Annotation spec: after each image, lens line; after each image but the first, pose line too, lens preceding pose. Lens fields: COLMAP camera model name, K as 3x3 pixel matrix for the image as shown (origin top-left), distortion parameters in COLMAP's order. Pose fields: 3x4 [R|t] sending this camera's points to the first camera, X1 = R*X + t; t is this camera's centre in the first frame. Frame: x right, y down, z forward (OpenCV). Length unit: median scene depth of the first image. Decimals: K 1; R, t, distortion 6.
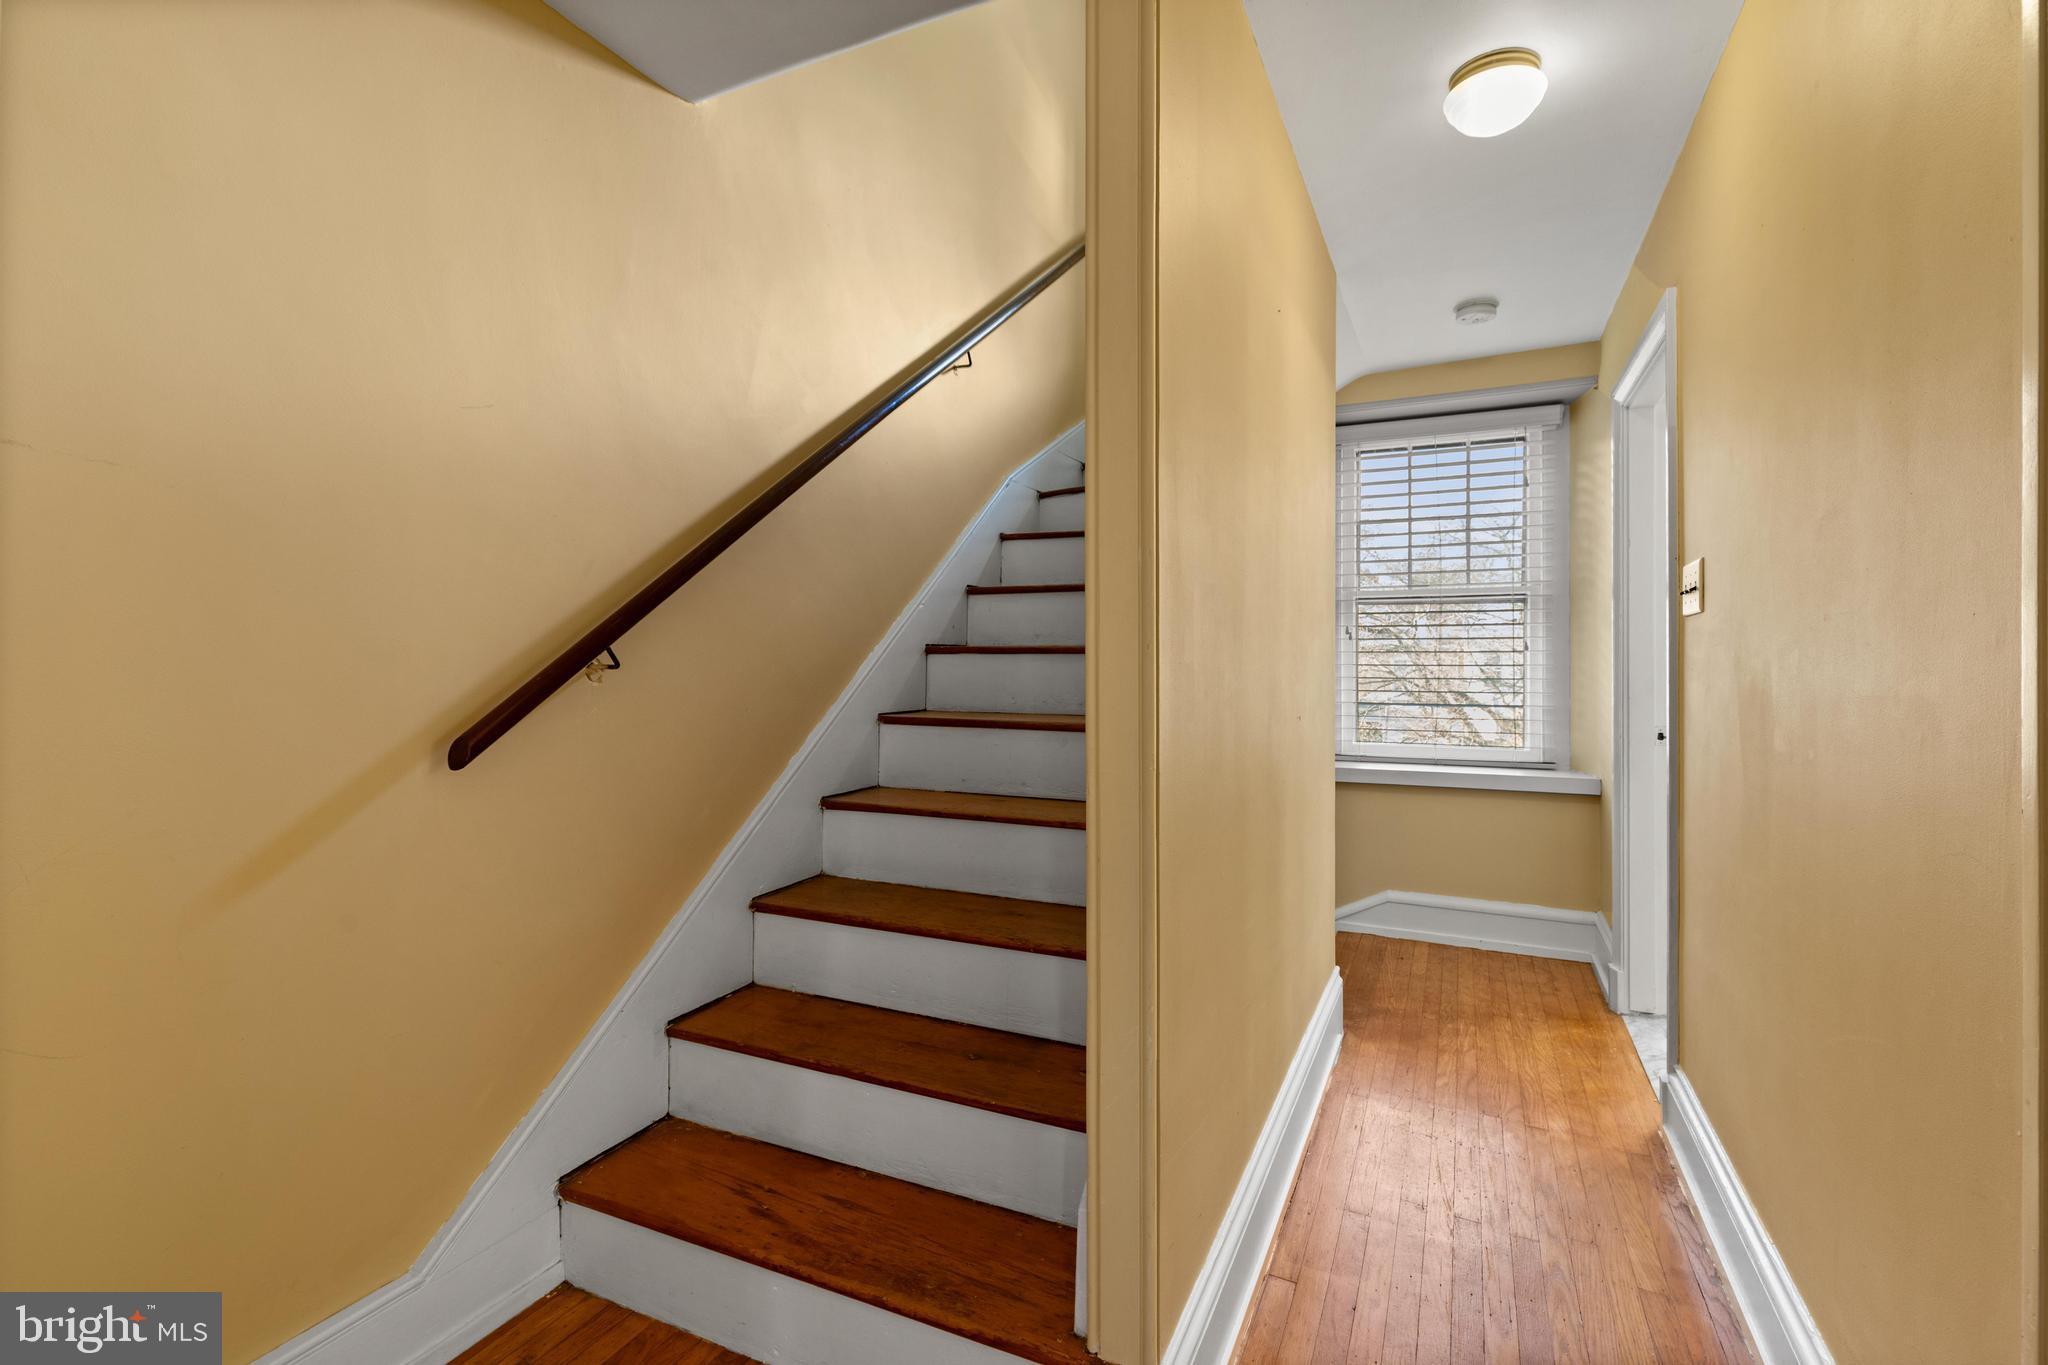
lens RADIAL K [[927.5, 0, 1029.6], [0, 927.5, 667.2], [0, 0, 1]] dist [0.005801, -0.000248]
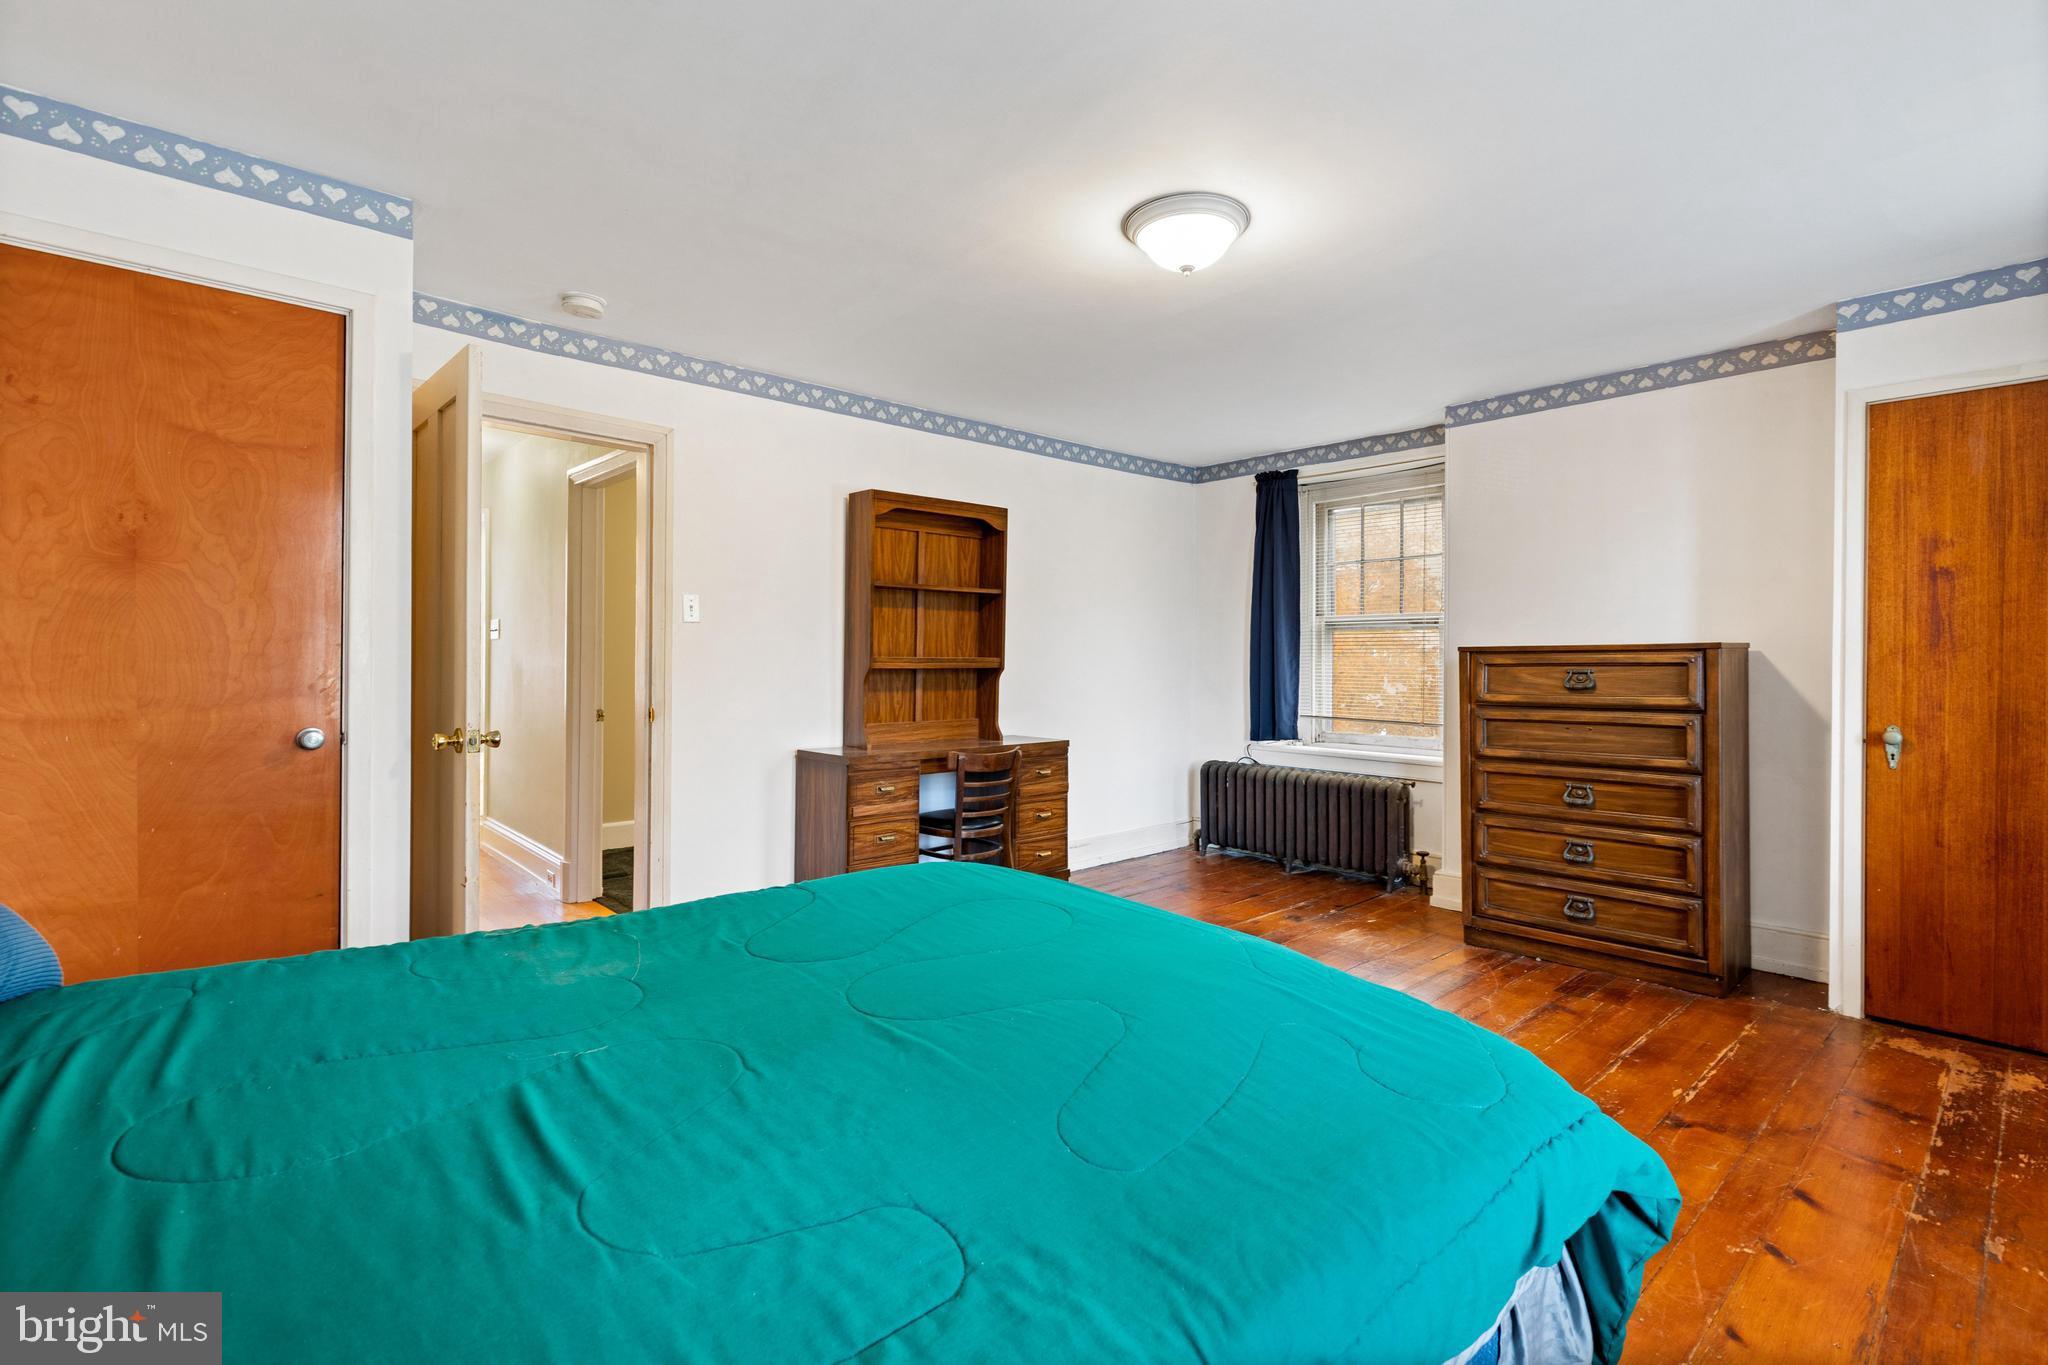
lens RADIAL K [[927.5, 0, 1039.2], [0, 927.5, 667.5], [0, 0, 1]] dist [0.005801, -0.000248]
pose [[0.394096, -0.003926, 0.919061, -1.080677], [-0.002982, 0.999980, 0.005550, 0.004794], [-0.919064, -0.004928, 0.394077, -1.430365]]
